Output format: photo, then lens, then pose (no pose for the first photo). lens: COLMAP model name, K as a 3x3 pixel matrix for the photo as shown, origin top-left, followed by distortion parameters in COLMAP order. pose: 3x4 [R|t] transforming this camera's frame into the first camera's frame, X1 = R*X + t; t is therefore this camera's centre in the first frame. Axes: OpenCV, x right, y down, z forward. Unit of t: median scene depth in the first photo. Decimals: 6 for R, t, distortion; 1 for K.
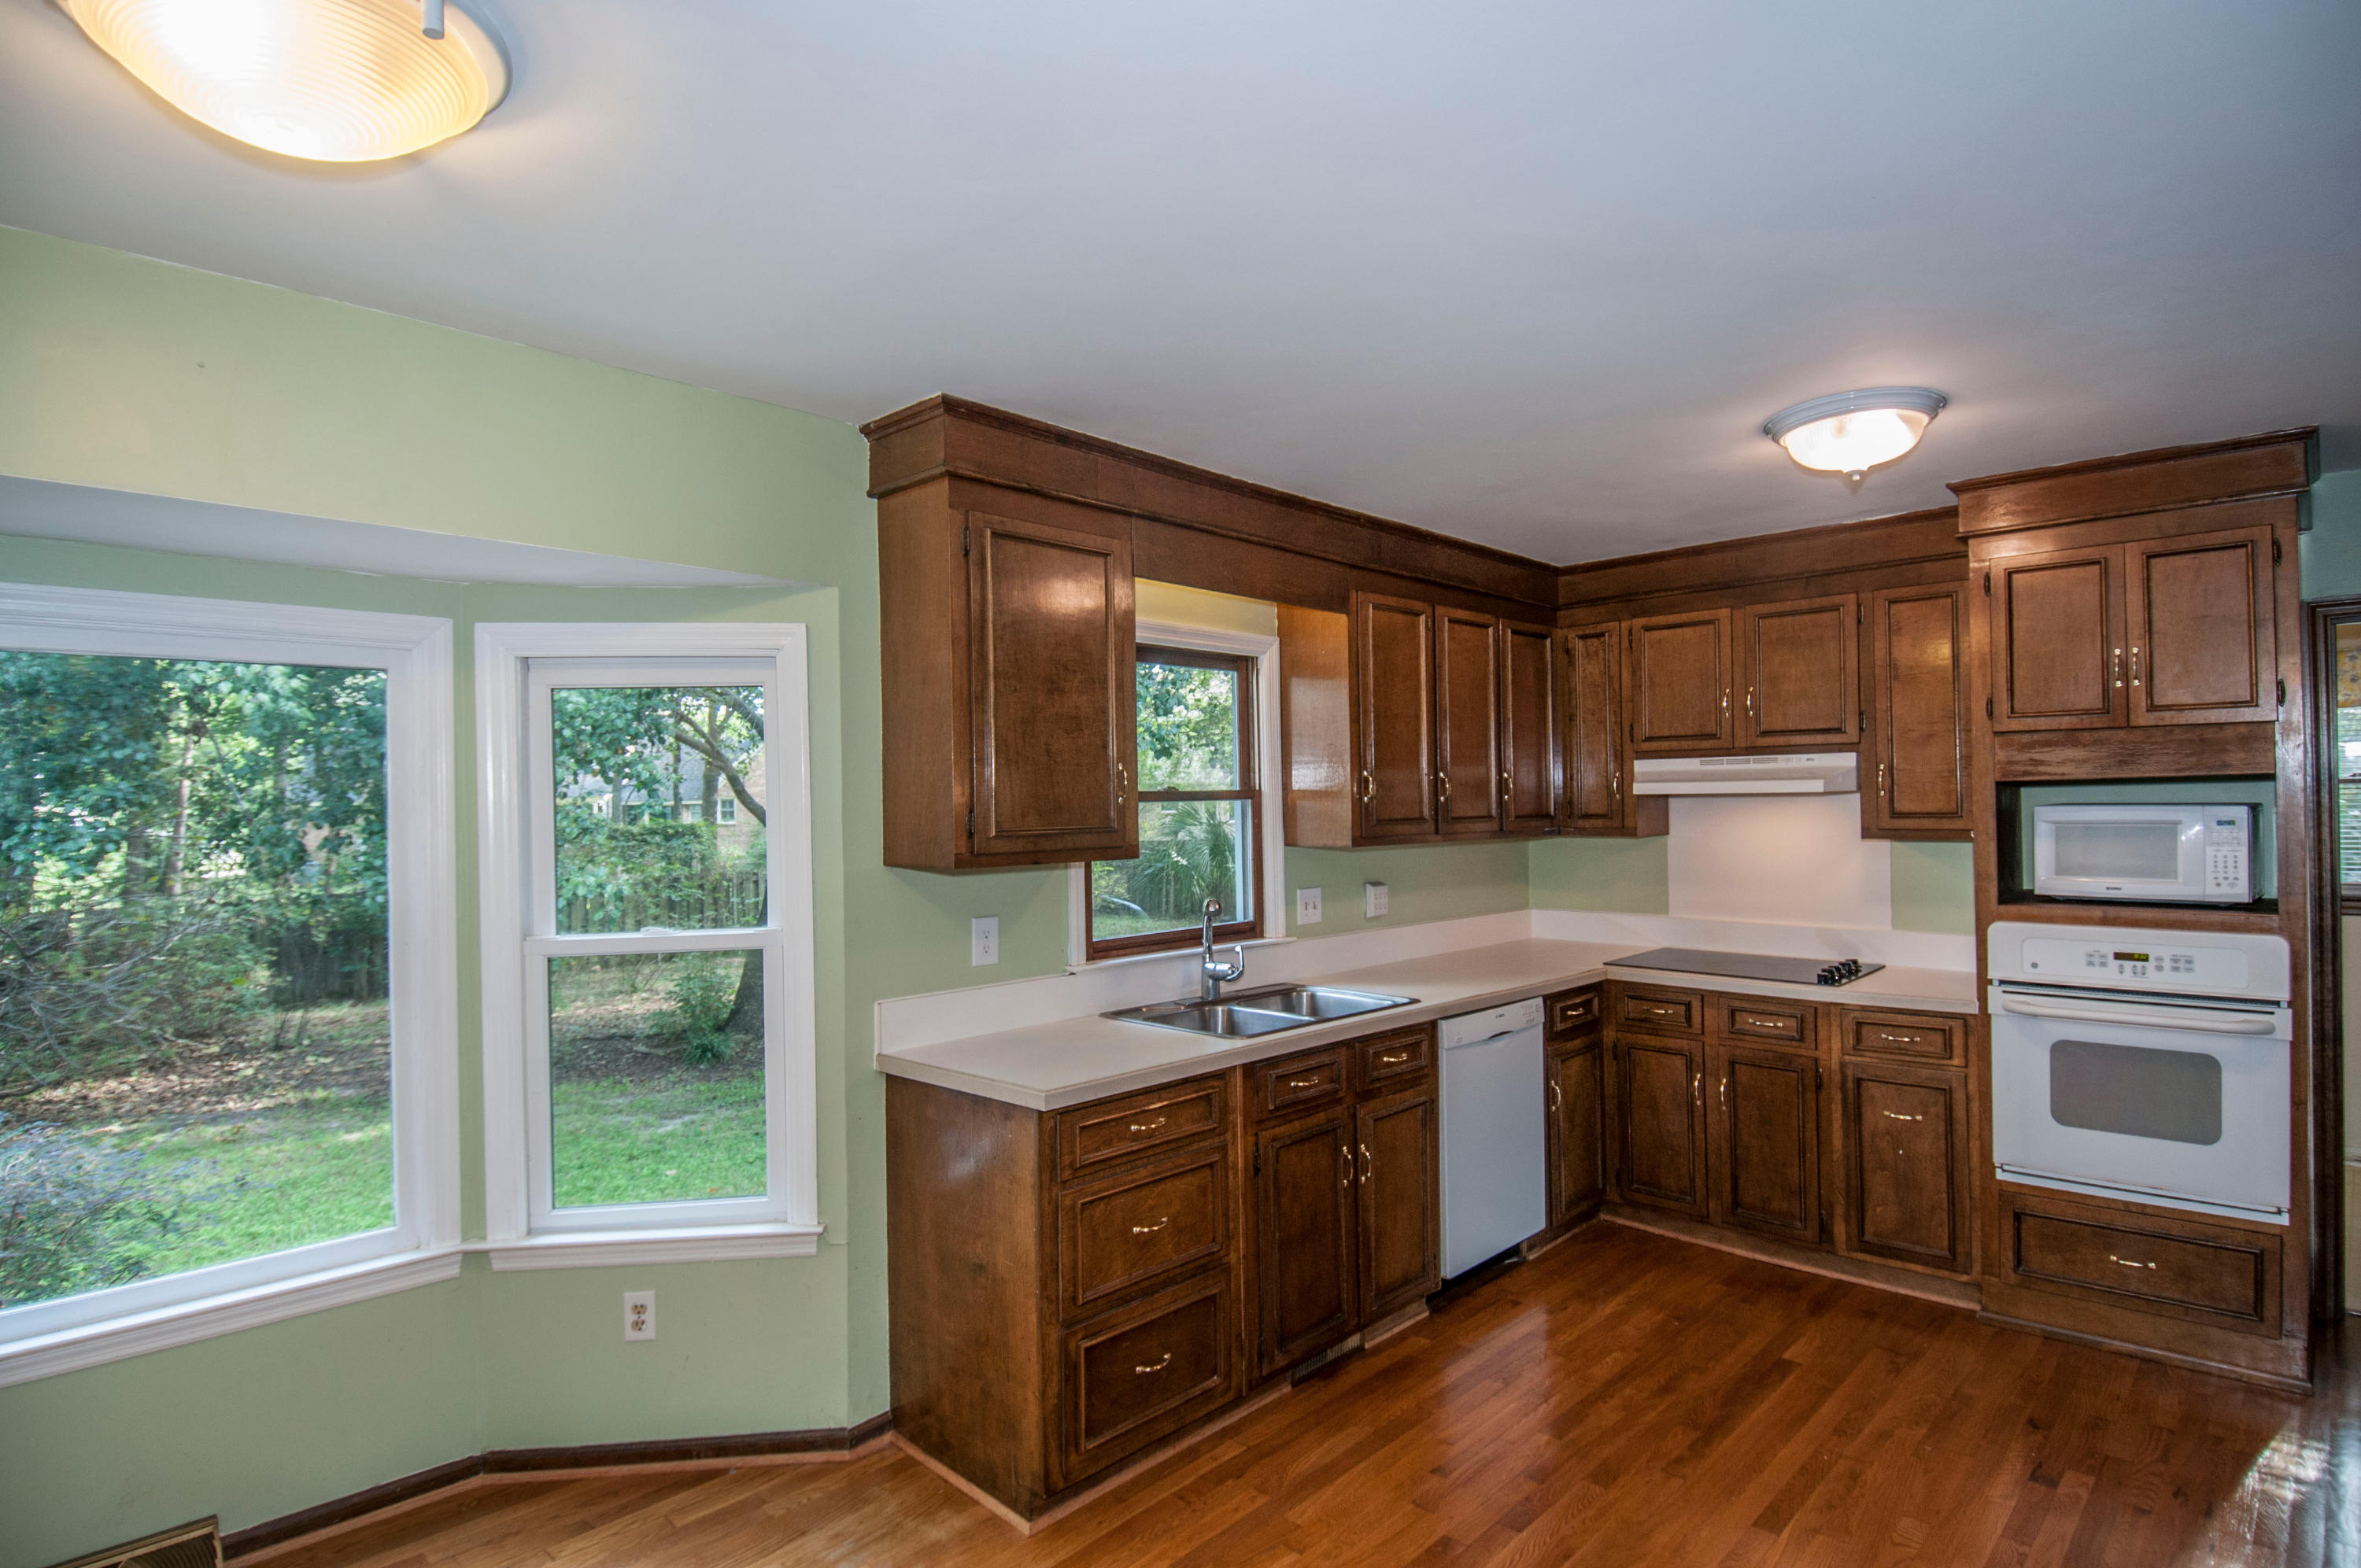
lens RADIAL K [[1226.6, 0, 1217.3], [0, 1226.6, 789.4], [0, 0, 1]] dist [0.003671, -0.020761]
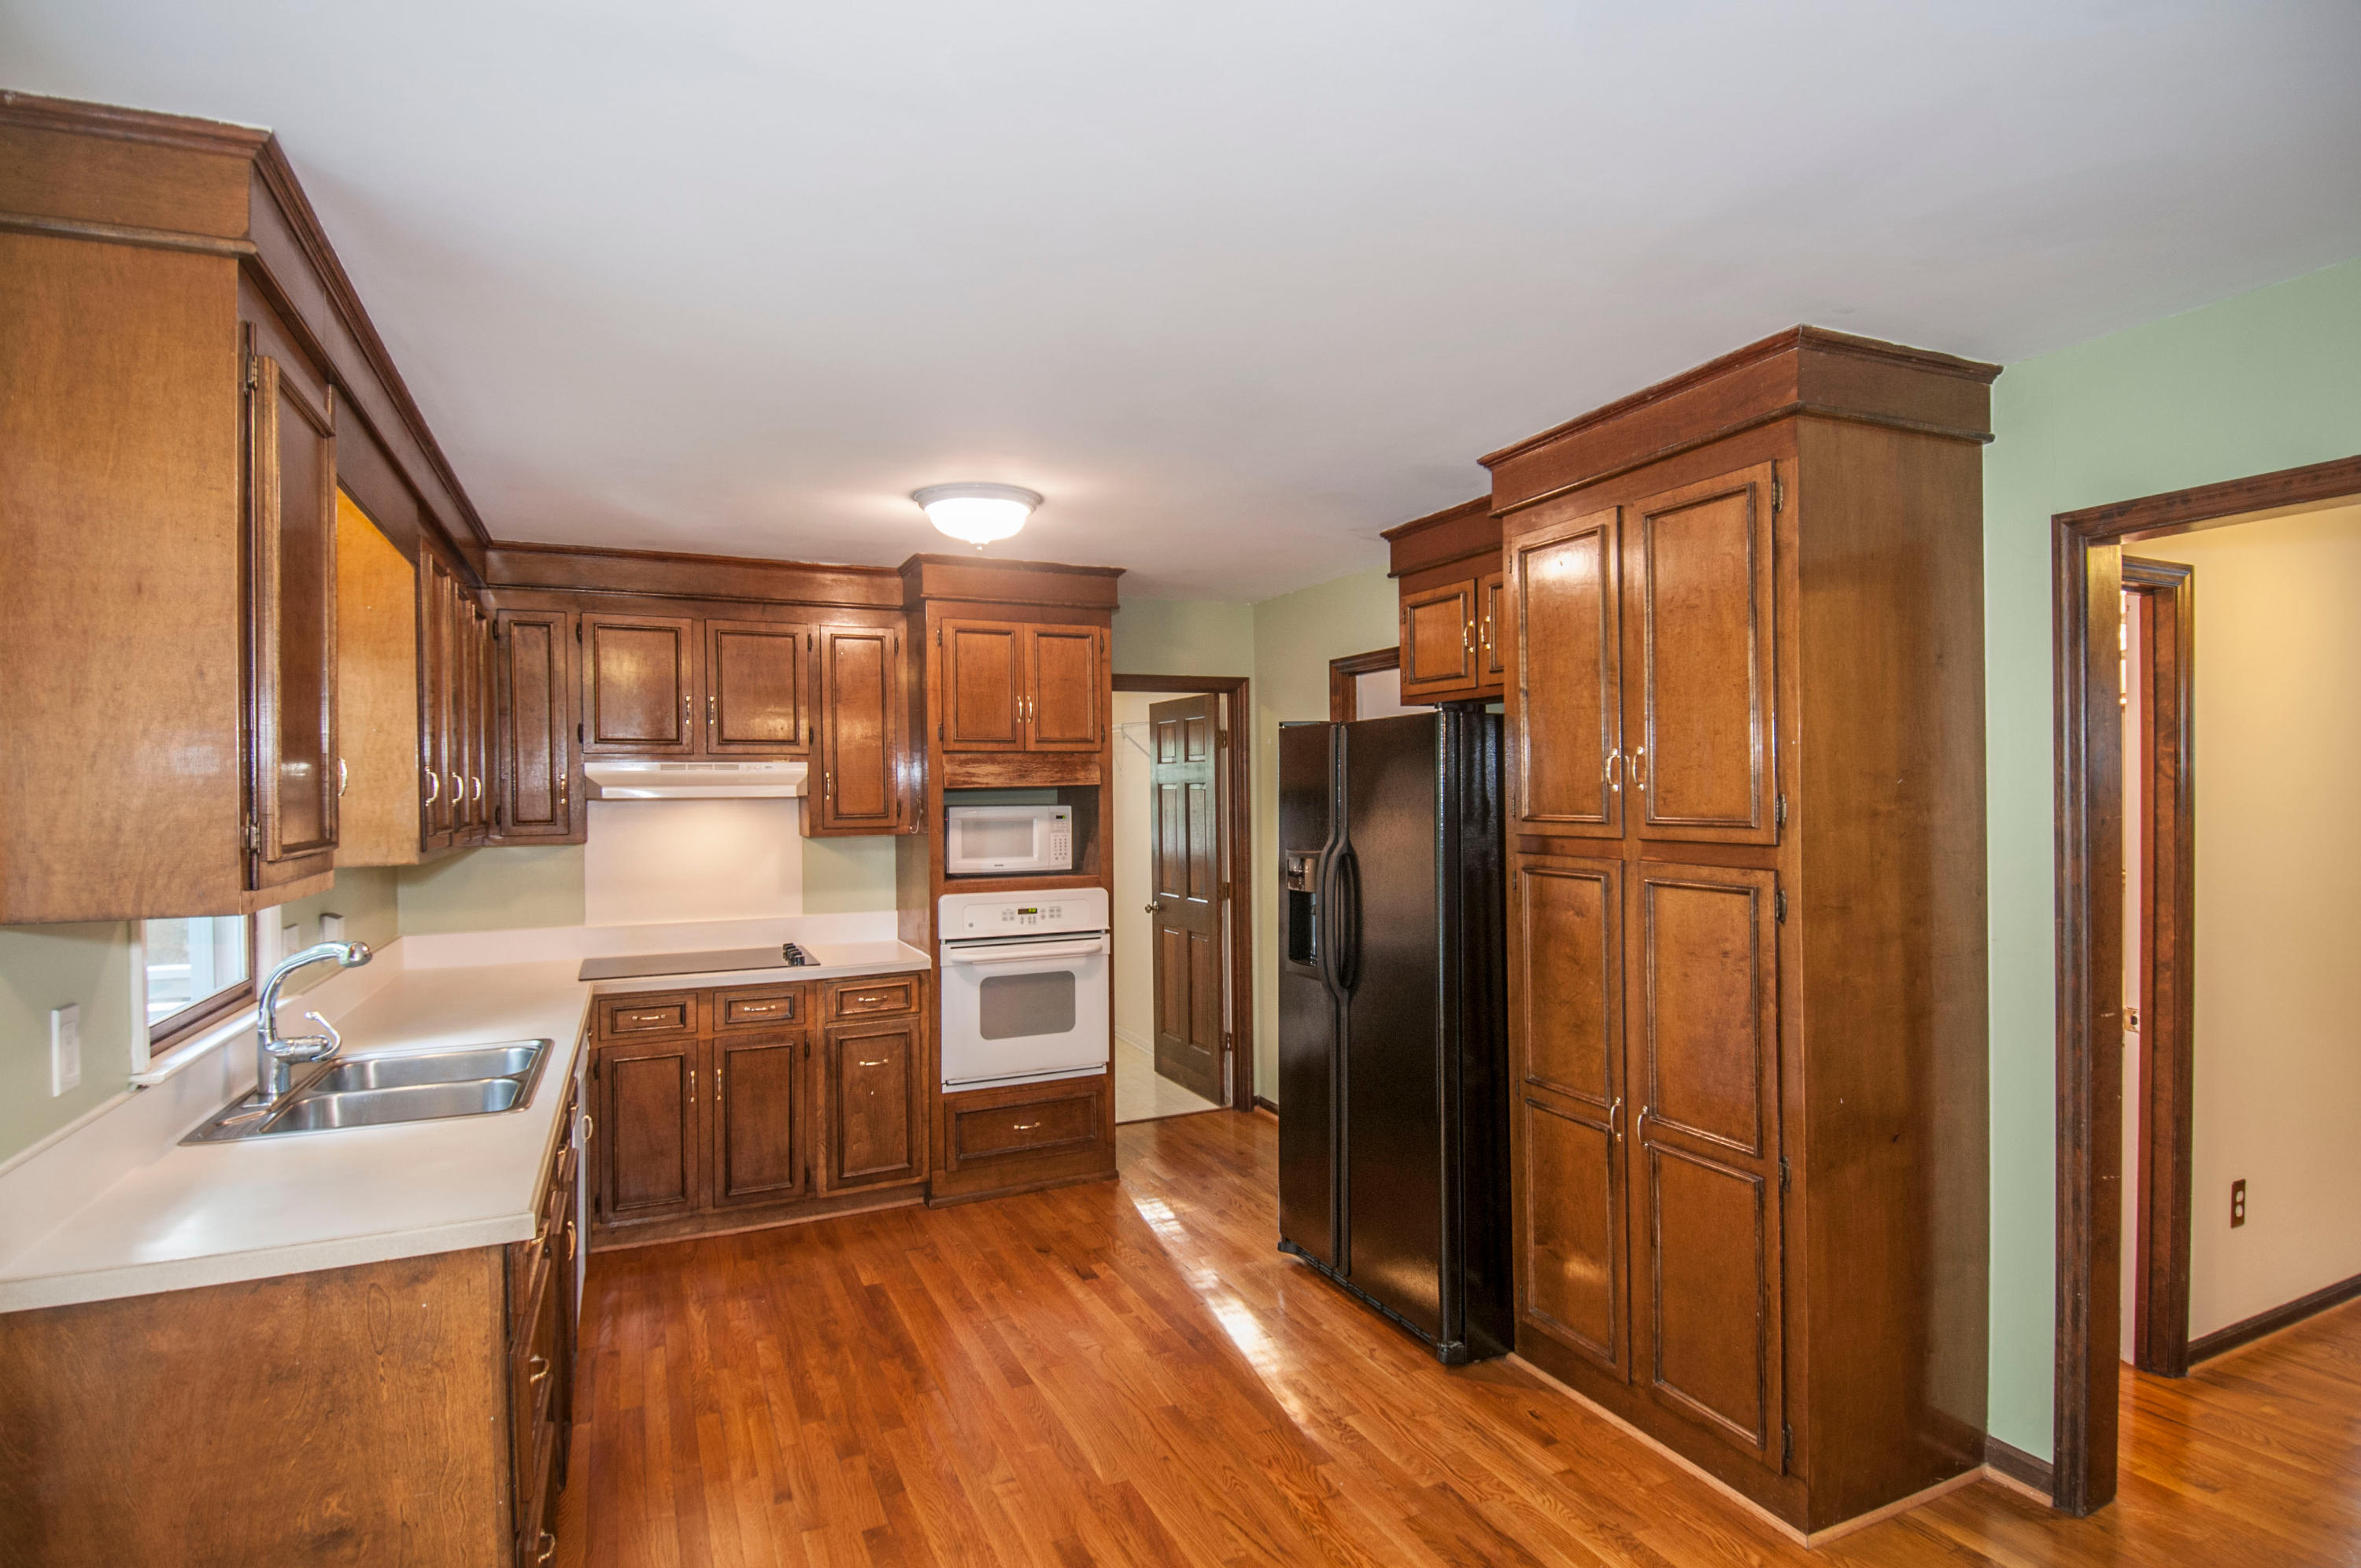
lens RADIAL K [[1221.4, 0, 1206.5], [0, 1221.4, 790.9], [0, 0, 1]] dist [0.061369, -0.065707]
pose [[0.367847, 0.002209, 0.929884, -0.467346], [-0.001510, 0.999997, -0.001779, -0.002081], [-0.929885, -0.000750, 0.367849, 0.249851]]
